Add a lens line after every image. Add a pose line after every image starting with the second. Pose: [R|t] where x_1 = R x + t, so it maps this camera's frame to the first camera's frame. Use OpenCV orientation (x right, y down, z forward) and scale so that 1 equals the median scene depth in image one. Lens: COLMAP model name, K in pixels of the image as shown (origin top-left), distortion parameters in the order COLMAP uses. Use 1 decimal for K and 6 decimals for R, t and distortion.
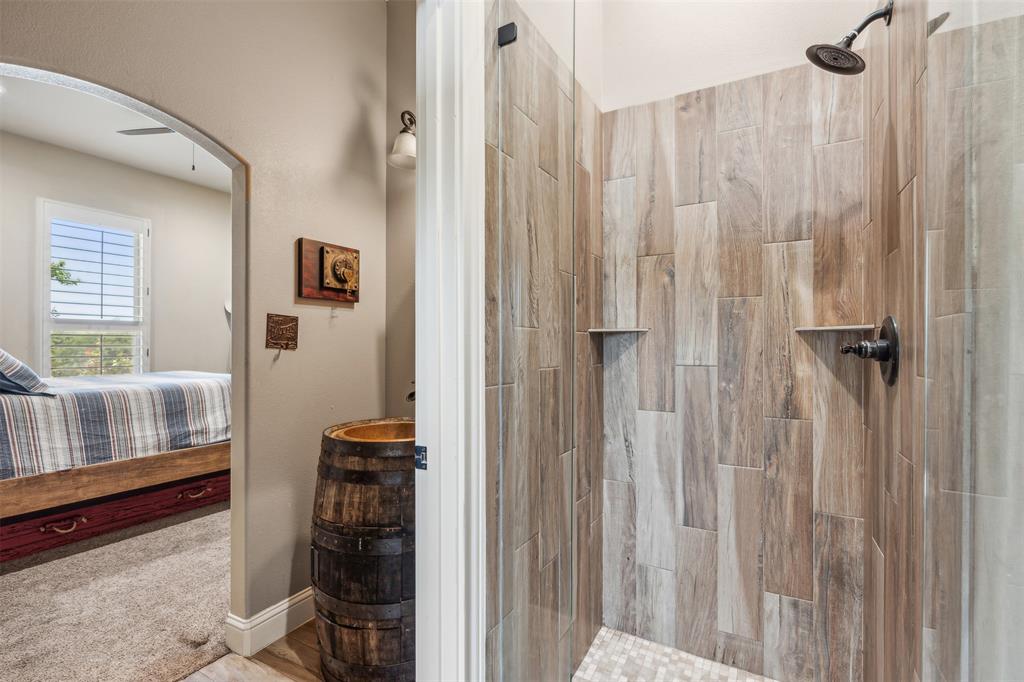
lens RADIAL K [[469.6, 0, 510.3], [0, 469.6, 342.8], [0, 0, 1]] dist [-0.007171, 0.003304]
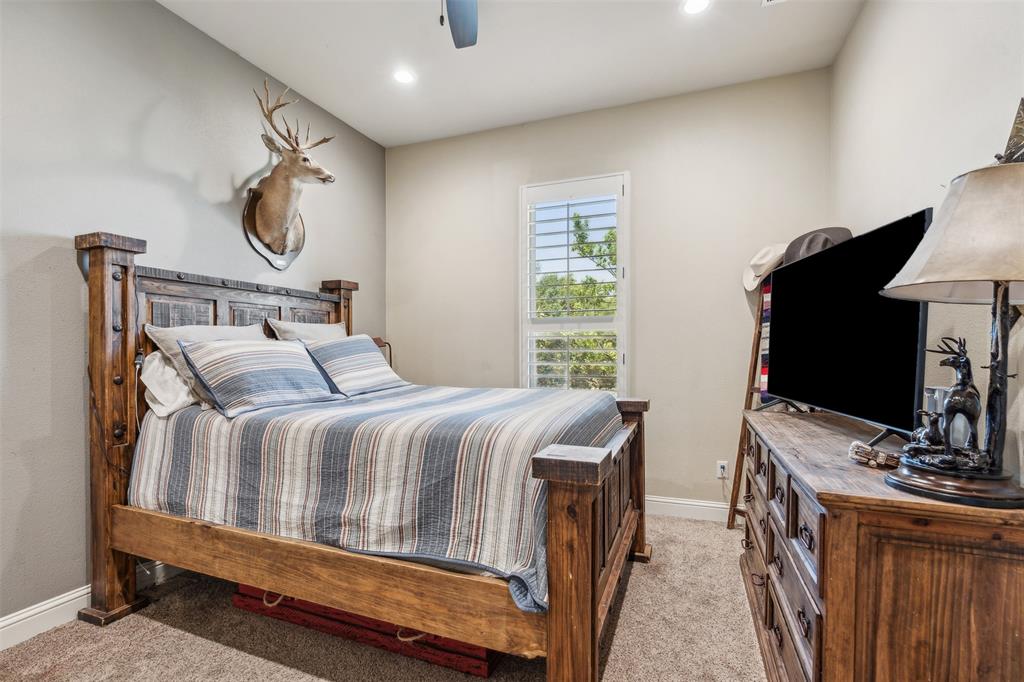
lens RADIAL K [[469.6, 0, 514.2], [0, 469.6, 346.3], [0, 0, 1]] dist [-0.007171, 0.003304]
pose [[0.151521, -0.008497, -0.988418, -0.156155], [0.011979, 0.999905, -0.006759, 0.008757], [0.988381, -0.010817, 0.151608, 1.190559]]
